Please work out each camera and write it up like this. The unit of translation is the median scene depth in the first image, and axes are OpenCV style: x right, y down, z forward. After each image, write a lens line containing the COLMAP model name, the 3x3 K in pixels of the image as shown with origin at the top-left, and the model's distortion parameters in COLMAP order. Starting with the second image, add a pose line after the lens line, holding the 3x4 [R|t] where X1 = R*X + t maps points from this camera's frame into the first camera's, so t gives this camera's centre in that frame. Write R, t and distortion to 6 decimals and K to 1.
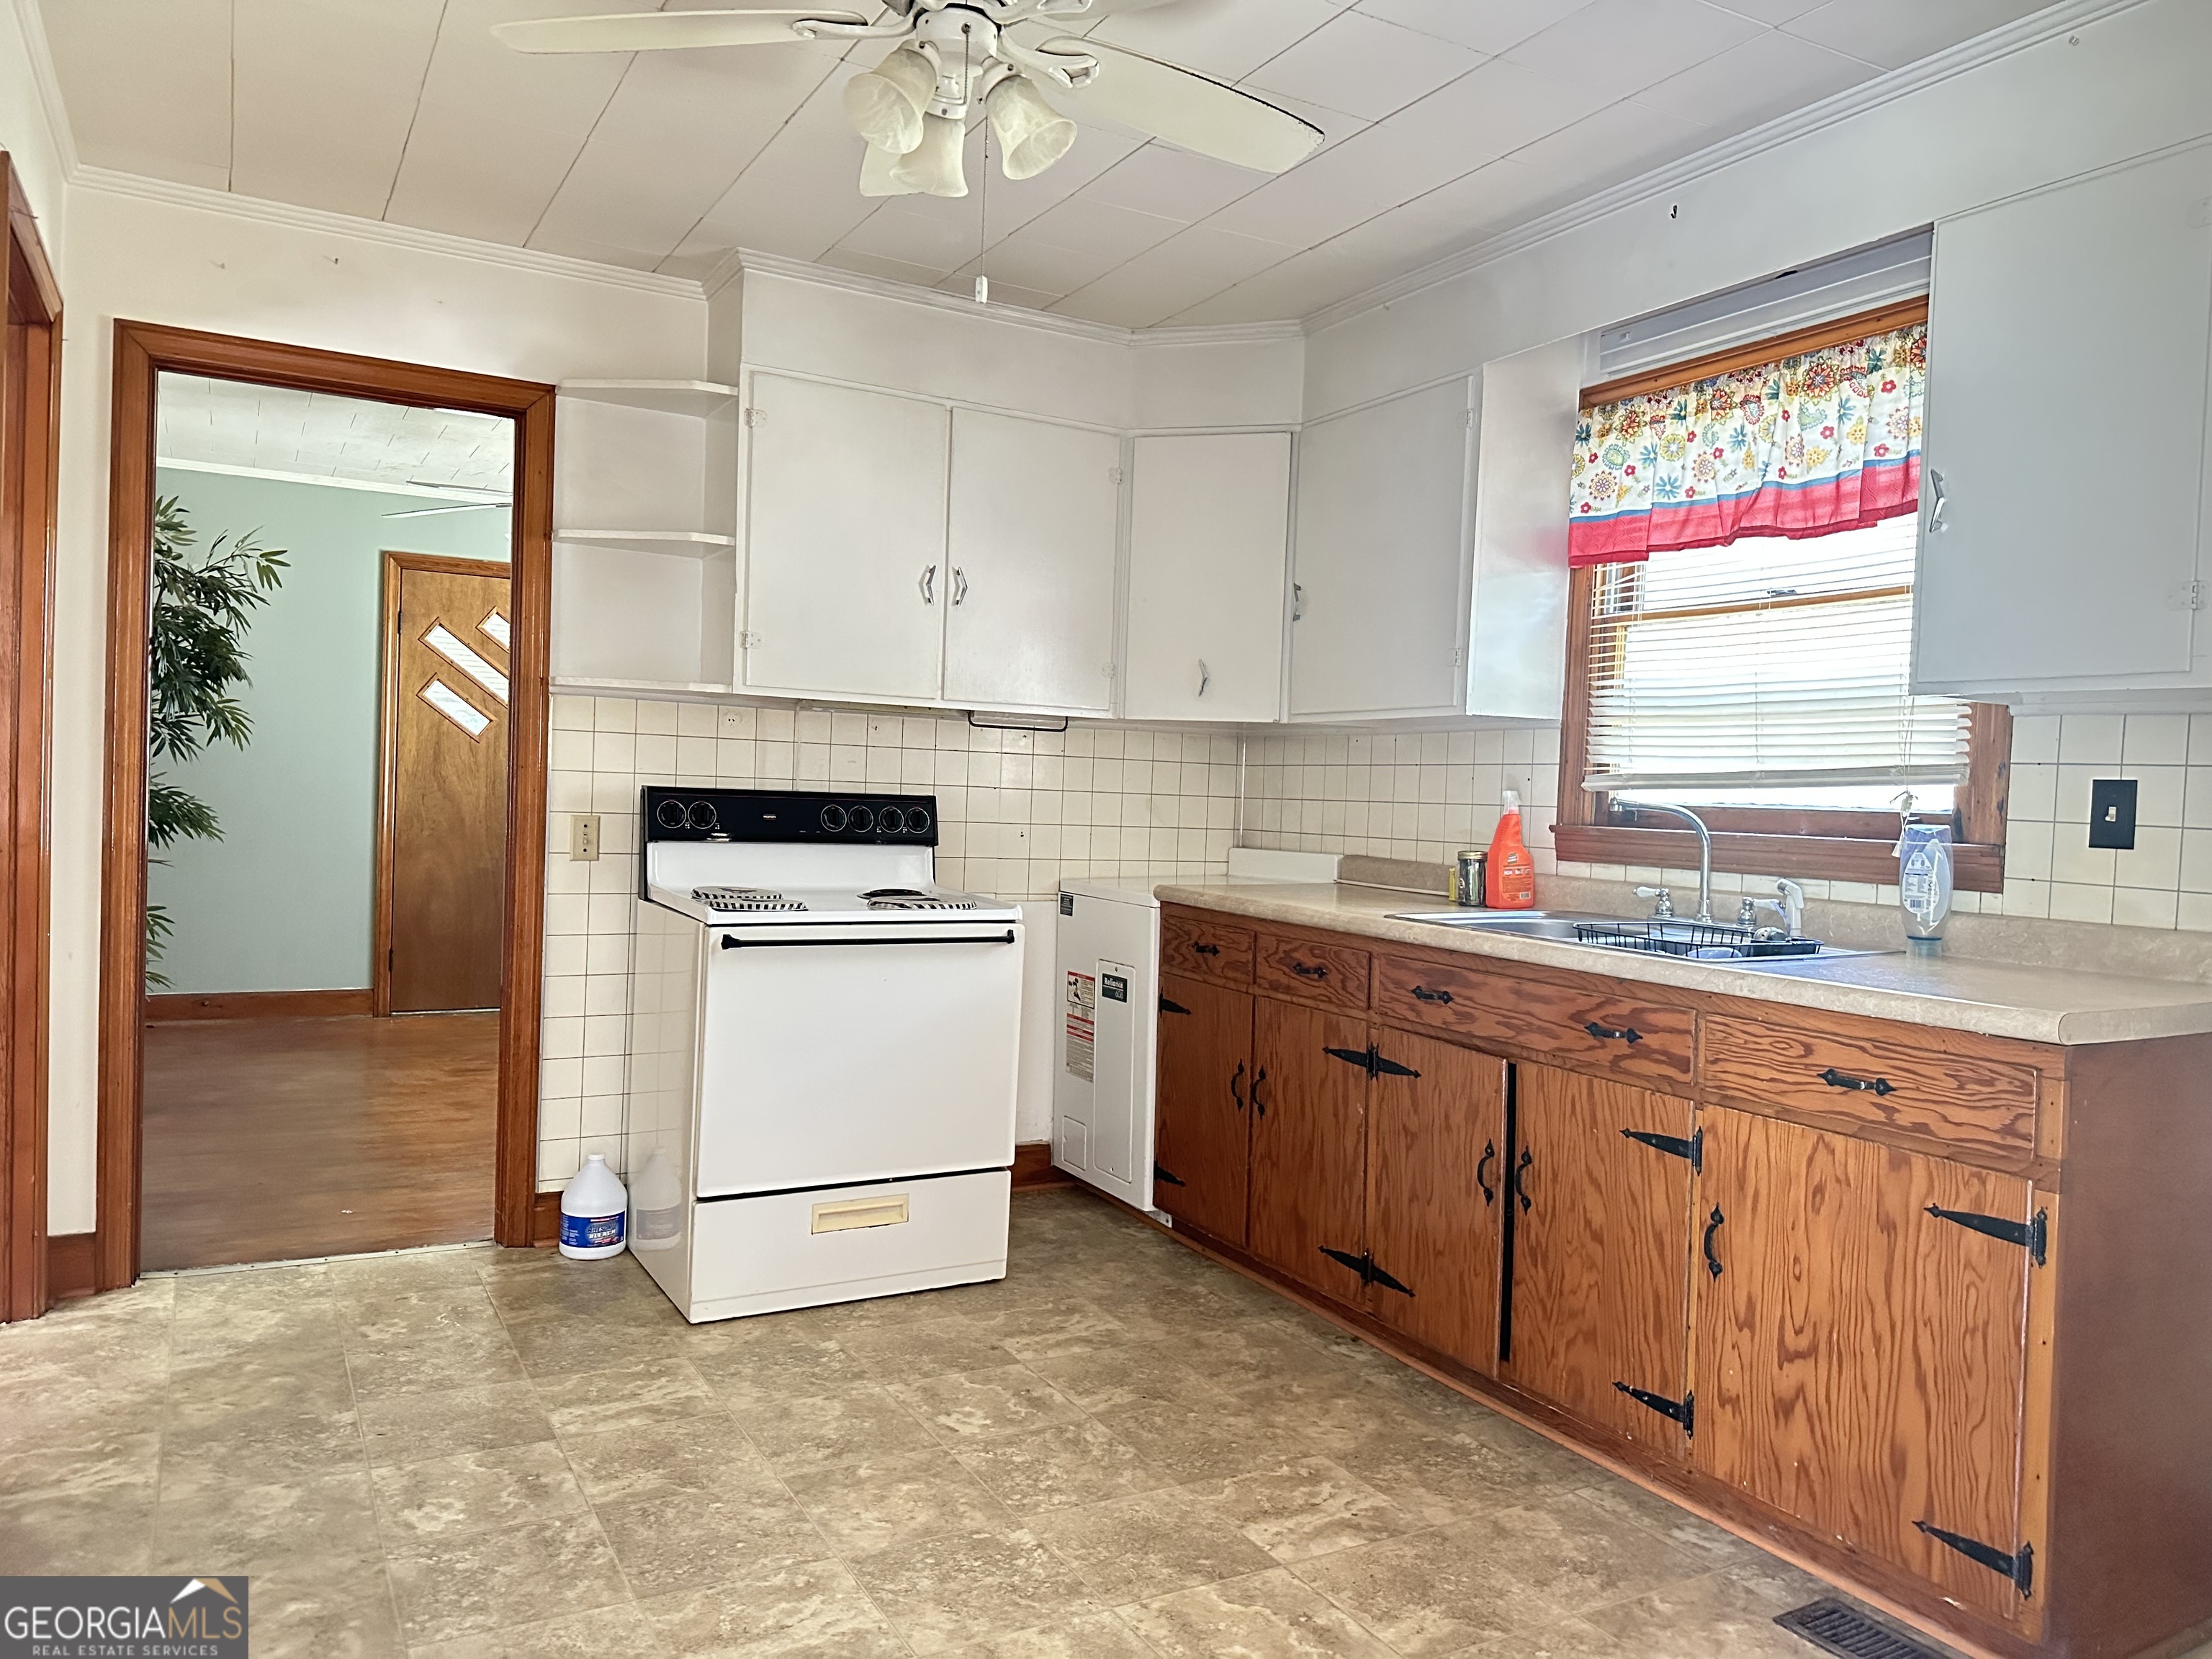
lens RADIAL K [[1552.7, 0, 1085.9], [0, 1552.7, 813.2], [0, 0, 1]] dist [0.050530, -0.056685]
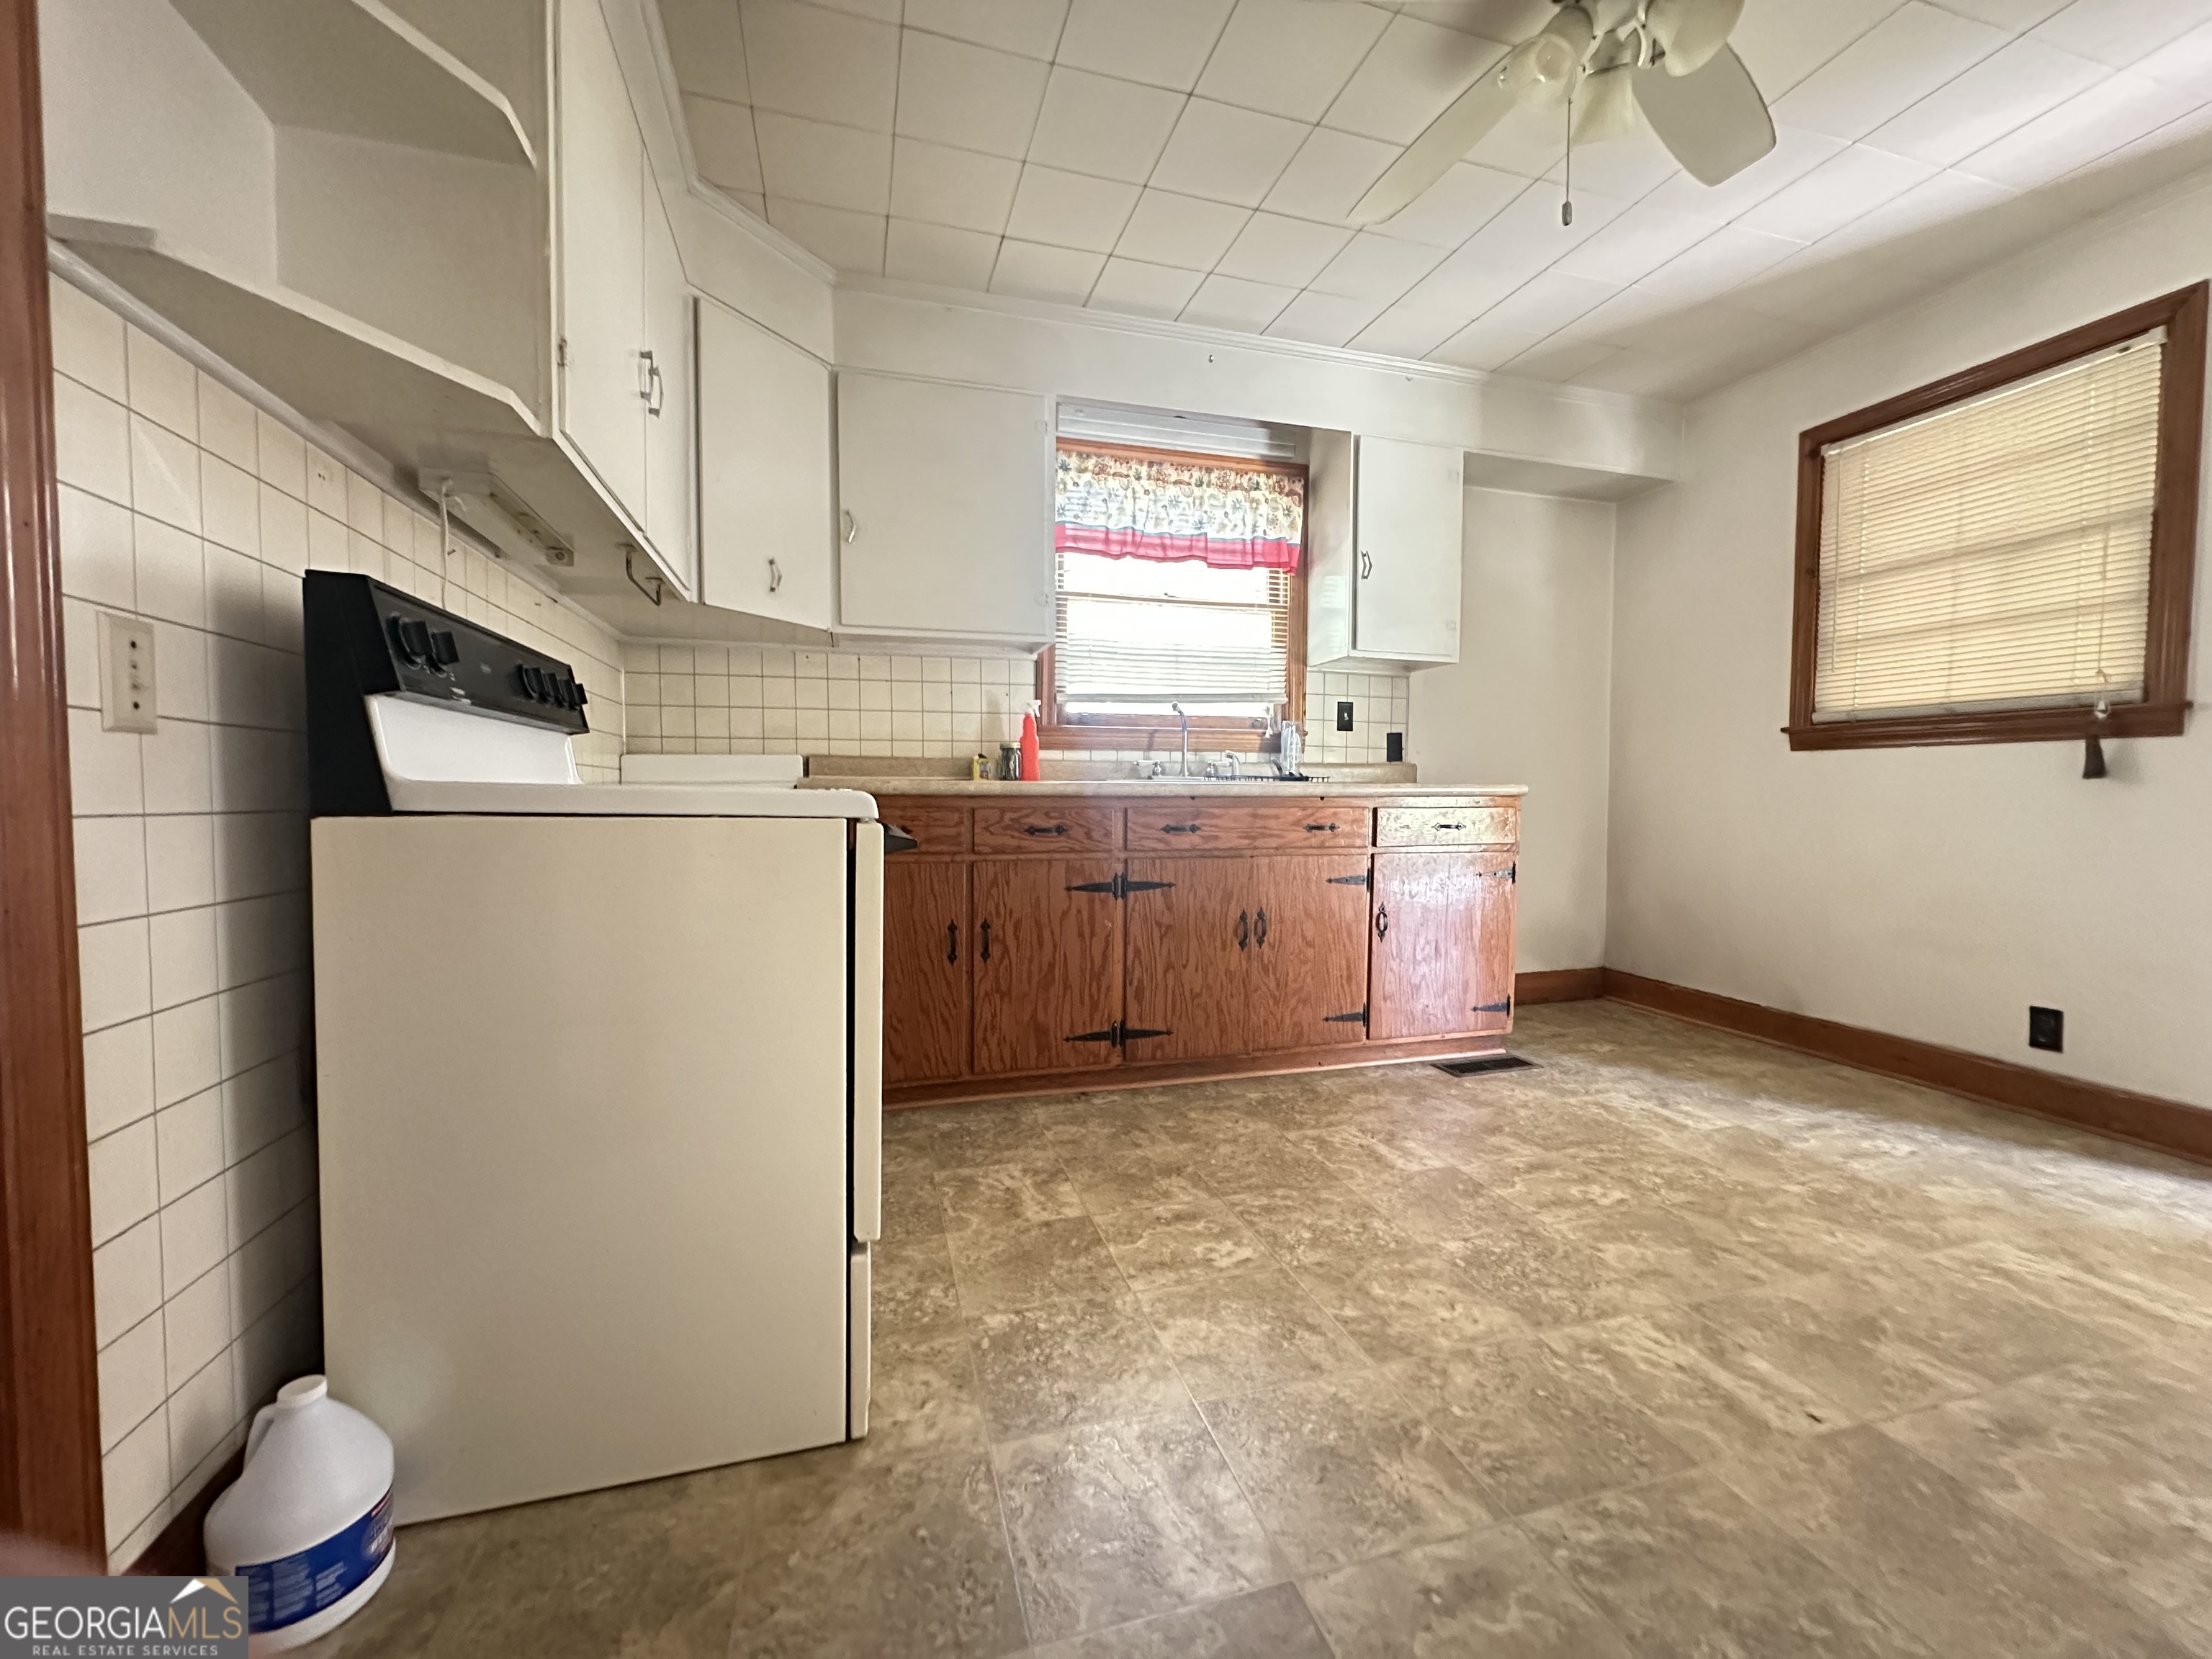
lens RADIAL K [[887.3, 0, 1098.6], [0, 887.3, 831.7], [0, 0, 1]] dist [-0.000134, 0.000176]
pose [[0.220081, -0.075082, 0.972588, -0.589937], [0.023529, 0.997152, 0.071654, 0.055041], [-0.975198, 0.007114, 0.221221, 0.853799]]
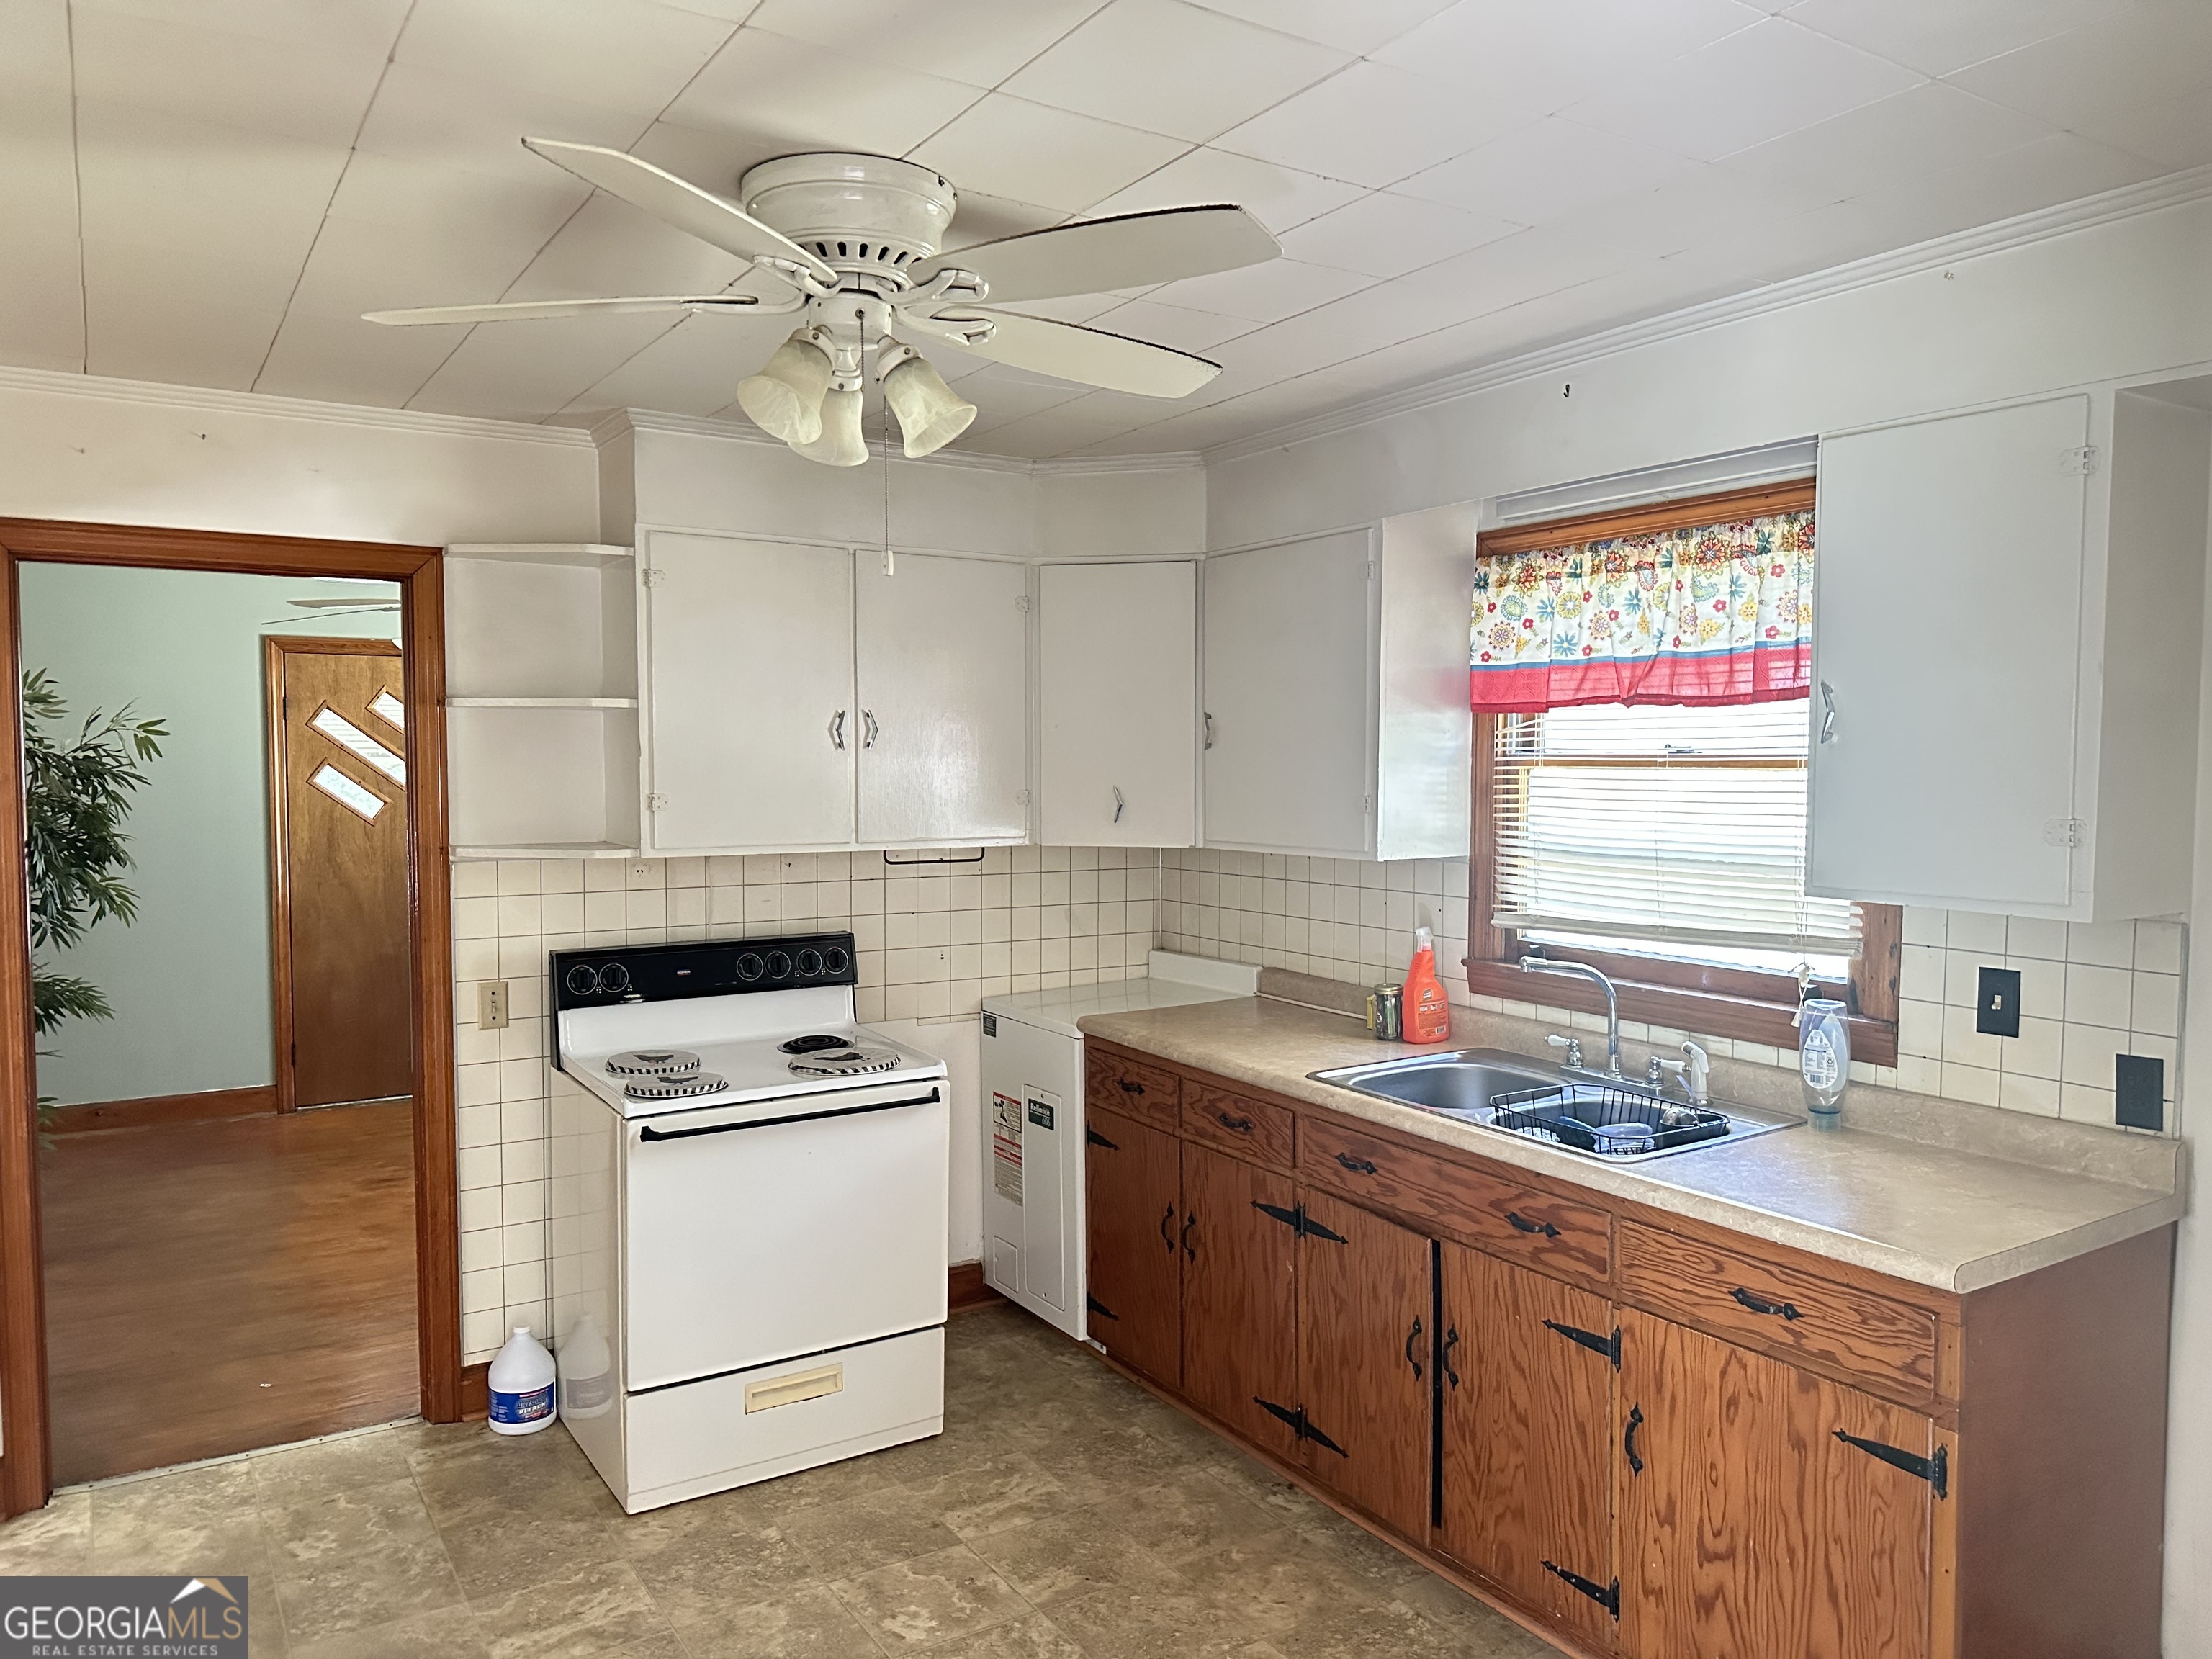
lens RADIAL K [[1552.7, 0, 1089.9], [0, 1552.7, 828.8], [0, 0, 1]] dist [0.050530, -0.056685]
pose [[0.997606, -0.038088, 0.057721, -0.000892], [0.036291, 0.998833, 0.031863, -0.135008], [-0.058867, -0.029692, 0.997824, 0.002135]]
